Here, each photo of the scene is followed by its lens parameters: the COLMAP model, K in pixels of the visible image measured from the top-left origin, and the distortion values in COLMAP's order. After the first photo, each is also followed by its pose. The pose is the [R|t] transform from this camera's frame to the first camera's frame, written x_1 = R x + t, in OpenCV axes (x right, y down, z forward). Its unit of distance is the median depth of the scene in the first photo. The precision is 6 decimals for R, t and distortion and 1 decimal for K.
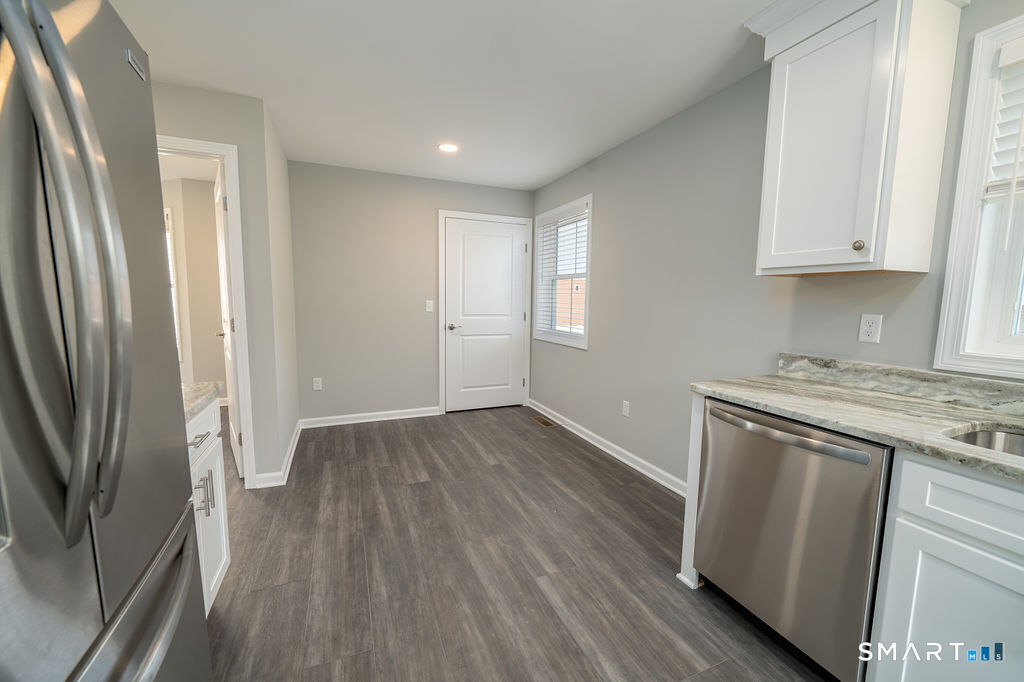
lens RADIAL K [[388.2, 0, 513.5], [0, 388.2, 341.4], [0, 0, 1]] dist [0.012552, 0.000369]
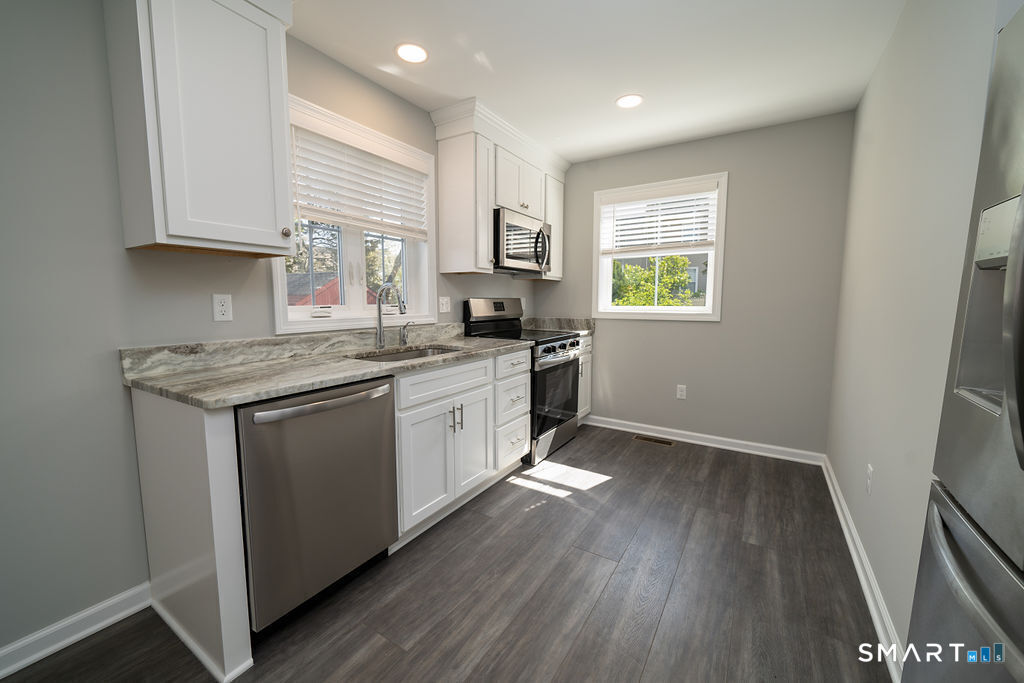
lens RADIAL K [[388.2, 0, 511.4], [0, 388.2, 339.4], [0, 0, 1]] dist [0.012552, 0.000369]
pose [[-0.535359, -0.104568, 0.838126, -0.389460], [0.084365, 0.980724, 0.176247, -0.070159], [-0.840400, 0.165064, -0.516218, 0.915769]]
